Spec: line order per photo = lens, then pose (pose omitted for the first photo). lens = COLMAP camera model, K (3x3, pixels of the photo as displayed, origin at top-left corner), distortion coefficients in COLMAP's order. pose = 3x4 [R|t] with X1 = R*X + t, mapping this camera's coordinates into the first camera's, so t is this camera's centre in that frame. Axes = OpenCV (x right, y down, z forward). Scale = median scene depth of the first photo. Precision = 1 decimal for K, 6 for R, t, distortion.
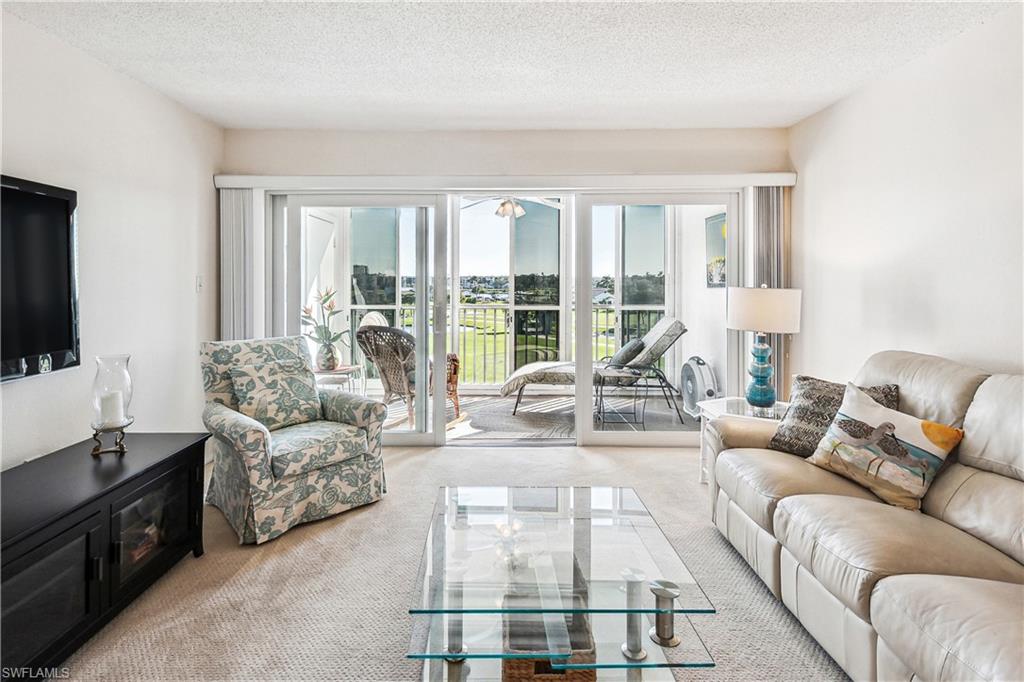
lens RADIAL K [[520.3, 0, 491.5], [0, 520.3, 277.2], [0, 0, 1]] dist [0.023554, -0.003130]
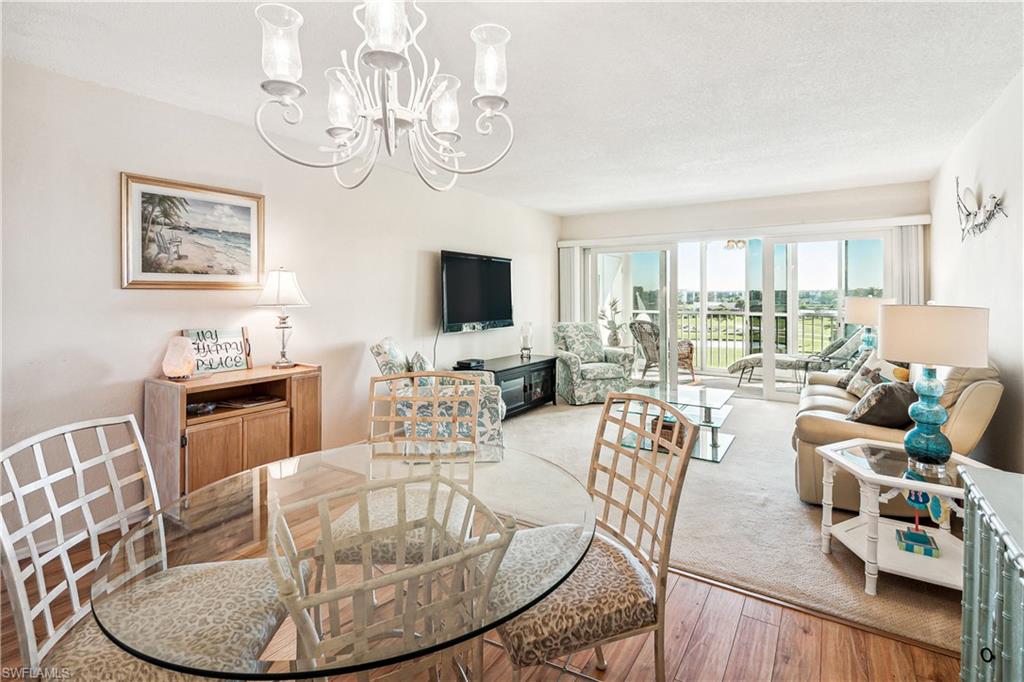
lens RADIAL K [[476.9, 0, 543.6], [0, 476.9, 239.0], [0, 0, 1]] dist [0.023488, -0.009925]
pose [[0.874133, -0.059266, -0.482058, 0.409221], [0.005269, 0.993626, -0.112606, 0.003474], [0.485659, 0.095892, 0.868873, -0.816351]]
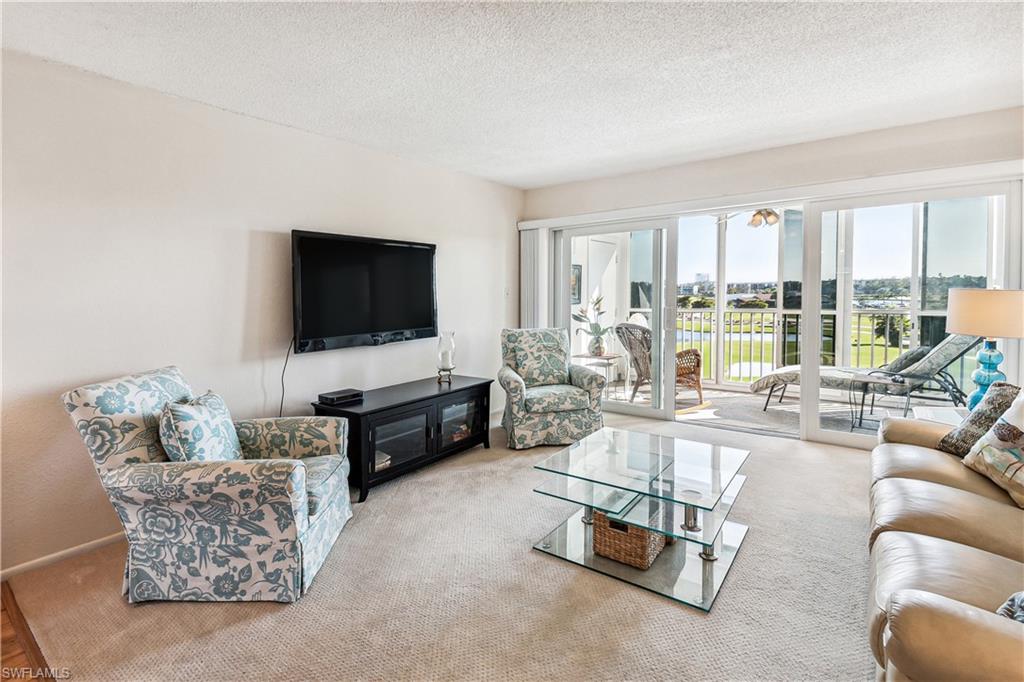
lens RADIAL K [[476.9, 0, 518.5], [0, 476.9, 276.3], [0, 0, 1]] dist [0.023488, -0.009925]
pose [[0.817689, -0.033470, -0.574687, 0.356182], [0.022331, 0.999401, -0.026432, 0.001868], [0.575227, 0.008780, 0.817946, -0.188523]]
